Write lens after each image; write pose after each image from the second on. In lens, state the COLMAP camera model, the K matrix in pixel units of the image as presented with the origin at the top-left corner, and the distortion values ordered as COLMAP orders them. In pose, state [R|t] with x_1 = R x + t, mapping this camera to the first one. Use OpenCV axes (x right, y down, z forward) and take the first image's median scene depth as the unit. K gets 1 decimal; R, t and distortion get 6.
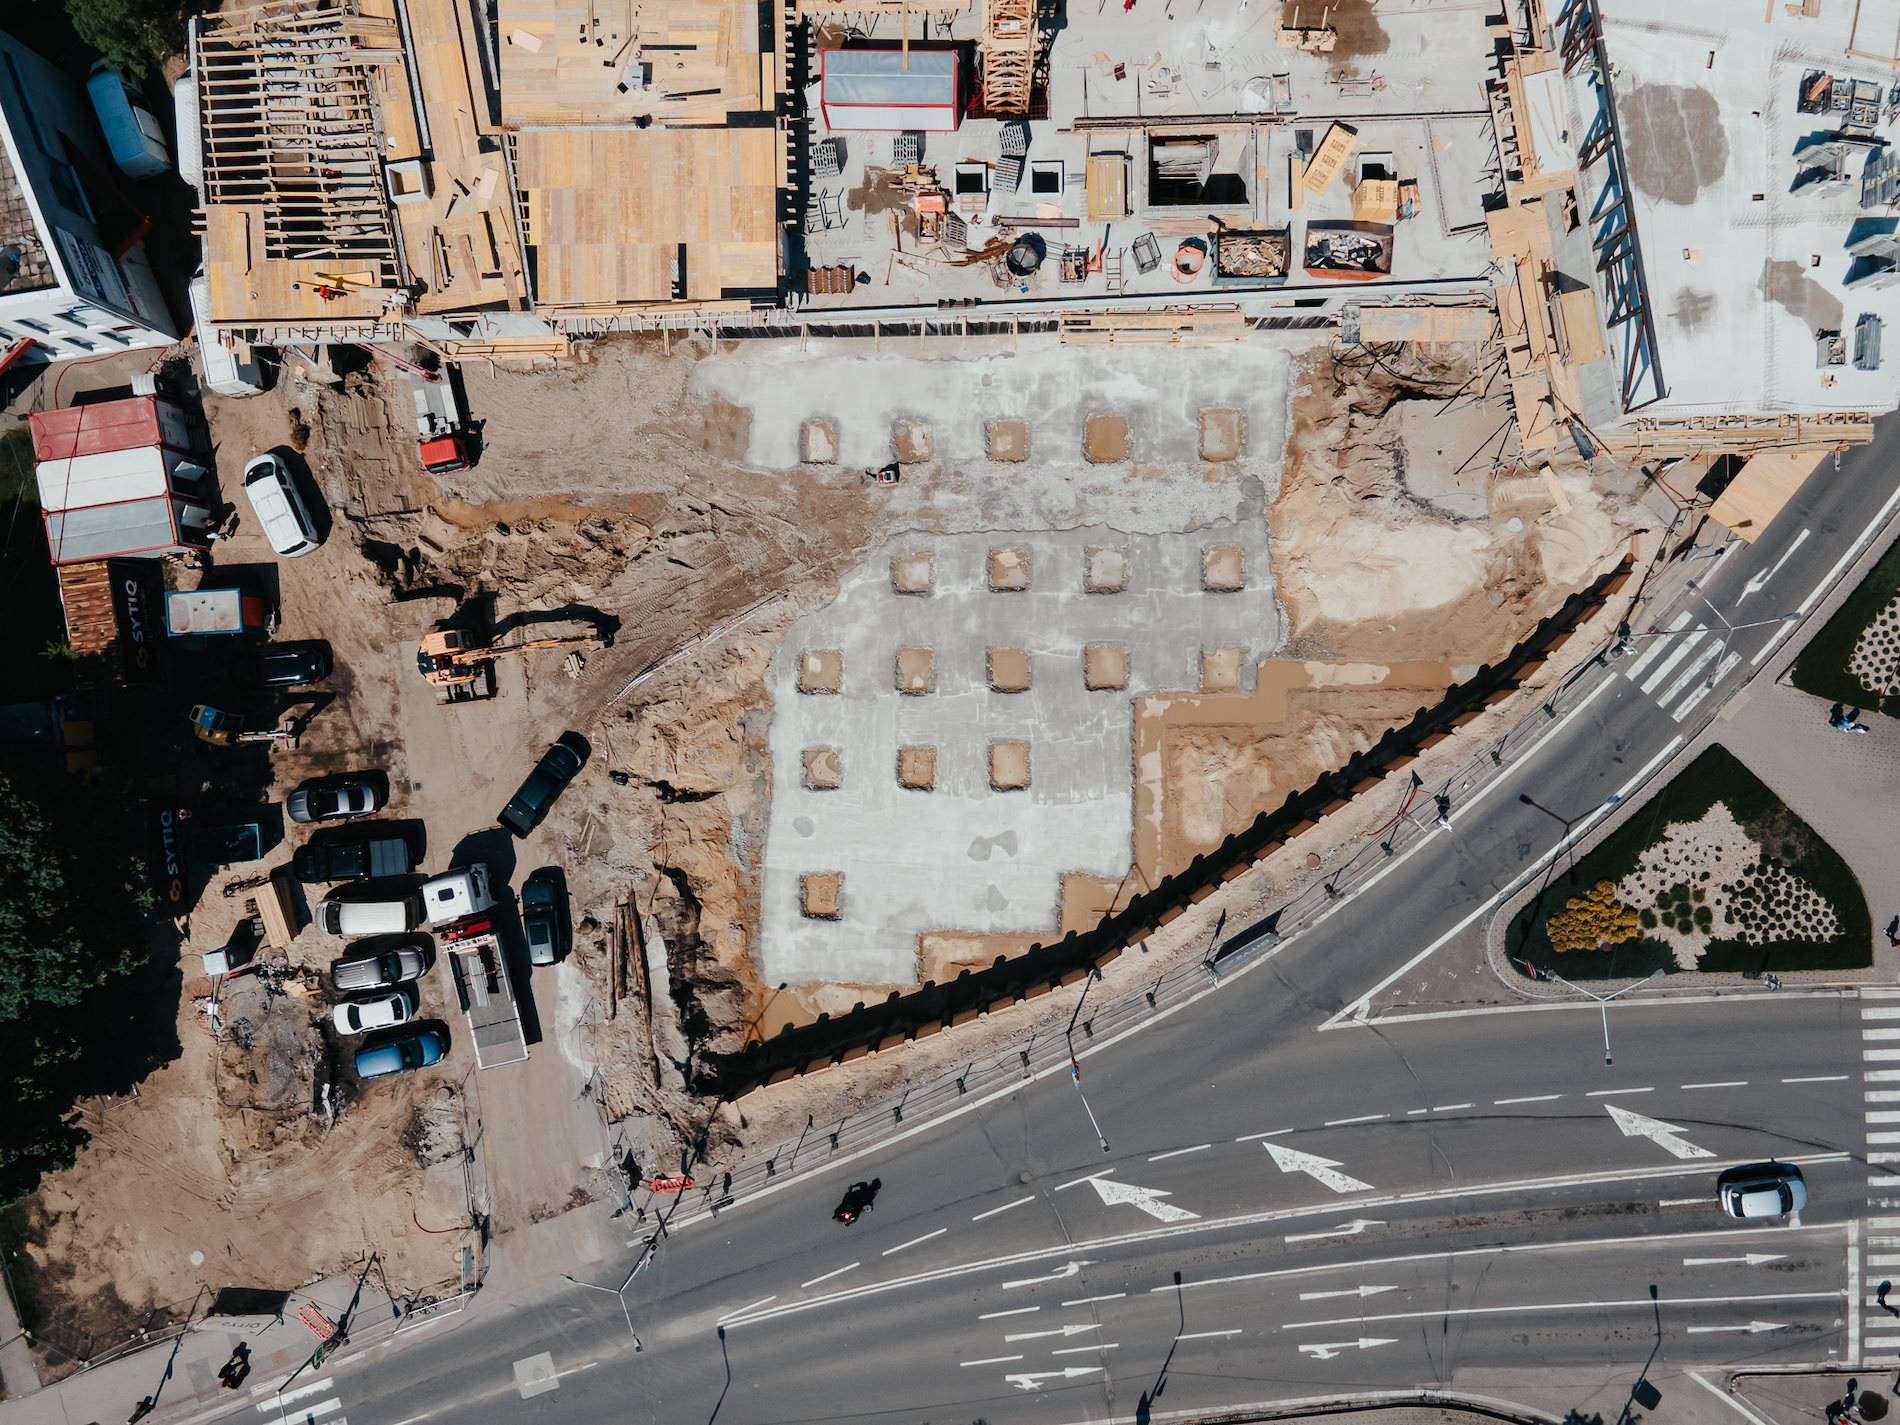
lens RADIAL K [[1379.1, 0, 941.8], [0, 1379.1, 706.2], [0, 0, 1]] dist [0.035774, 0.009437]
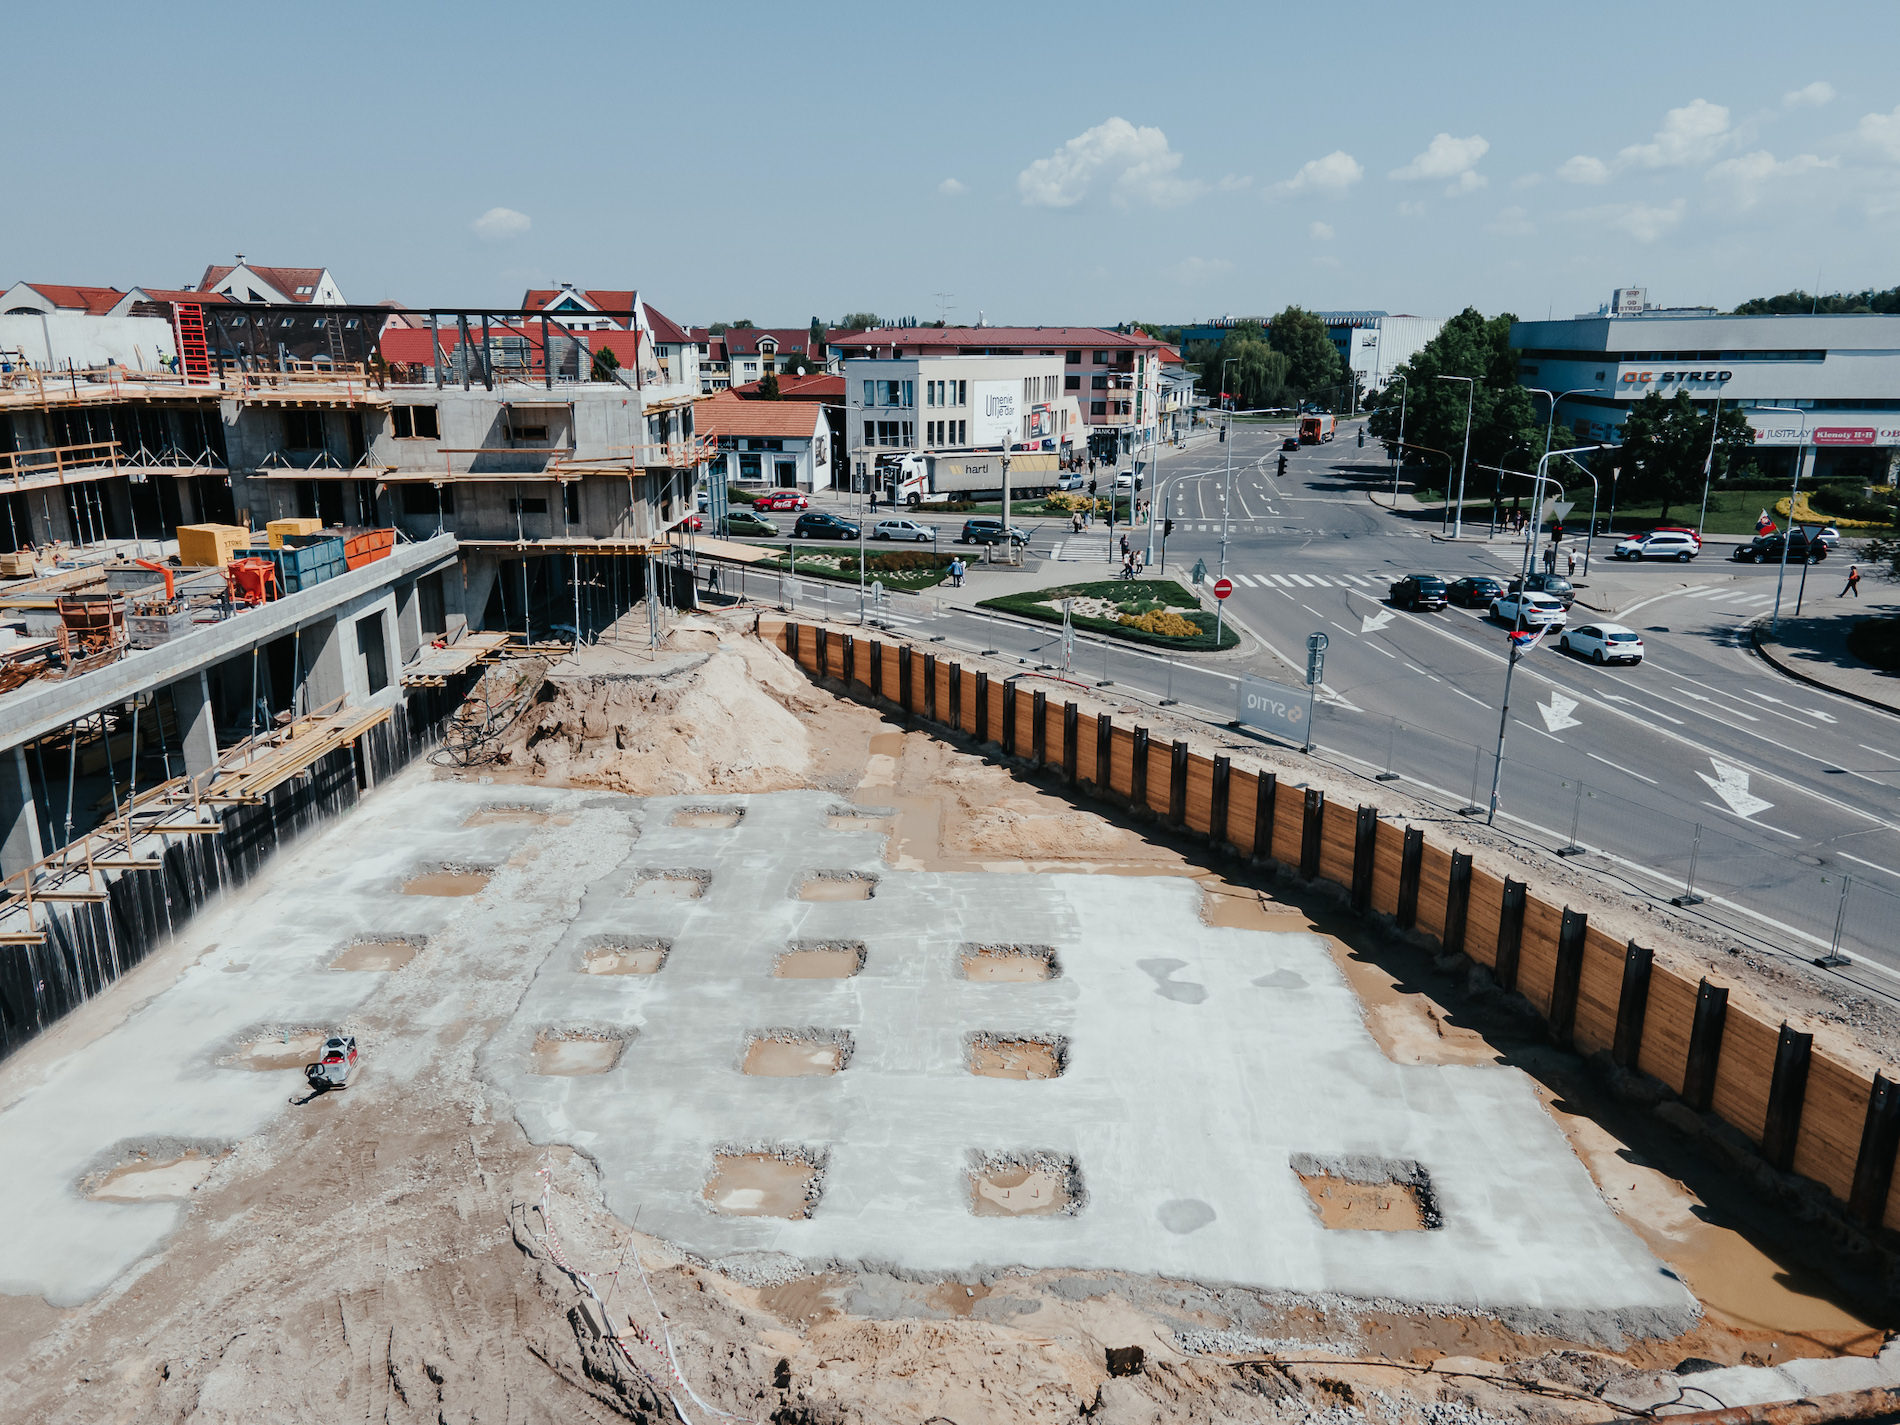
lens RADIAL K [[1379.1, 0, 941.8], [0, 1379.1, 706.2], [0, 0, 1]] dist [0.035774, 0.009437]
pose [[0.033900, -0.242346, 0.969597, -0.422232], [0.999390, 0.000020, -0.034937, 0.036505], [0.008447, 0.970190, 0.242199, 0.785760]]
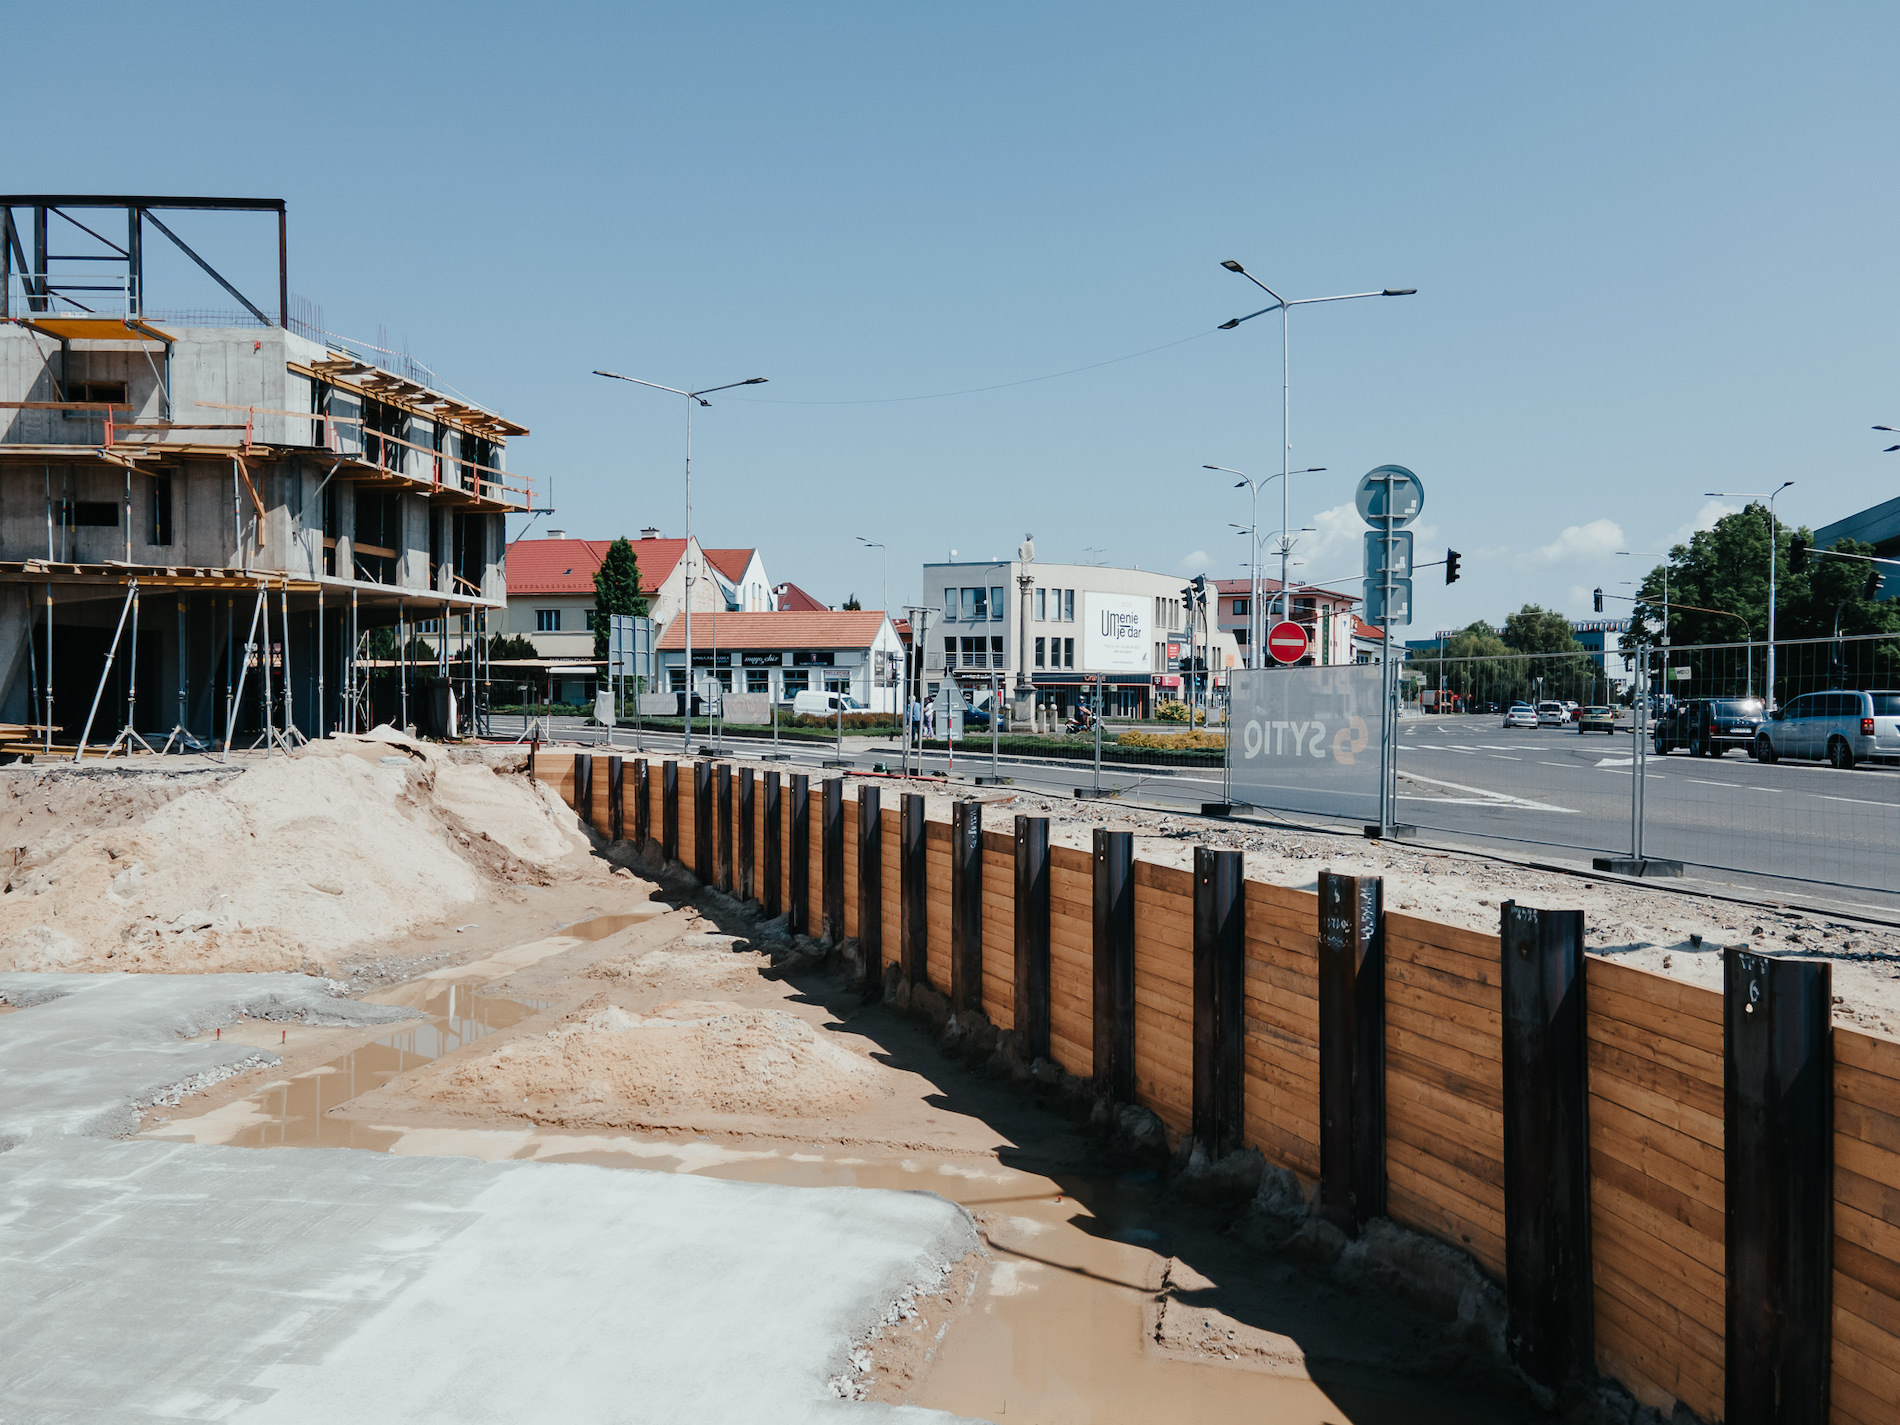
lens RADIAL K [[1379.1, 0, 941.8], [0, 1379.1, 706.2], [0, 0, 1]] dist [0.035774, 0.009437]
pose [[0.205179, 0.012046, 0.978650, -0.036041], [0.978706, -0.008633, -0.205084, 0.157201], [0.005978, 0.999890, -0.013561, 0.940953]]
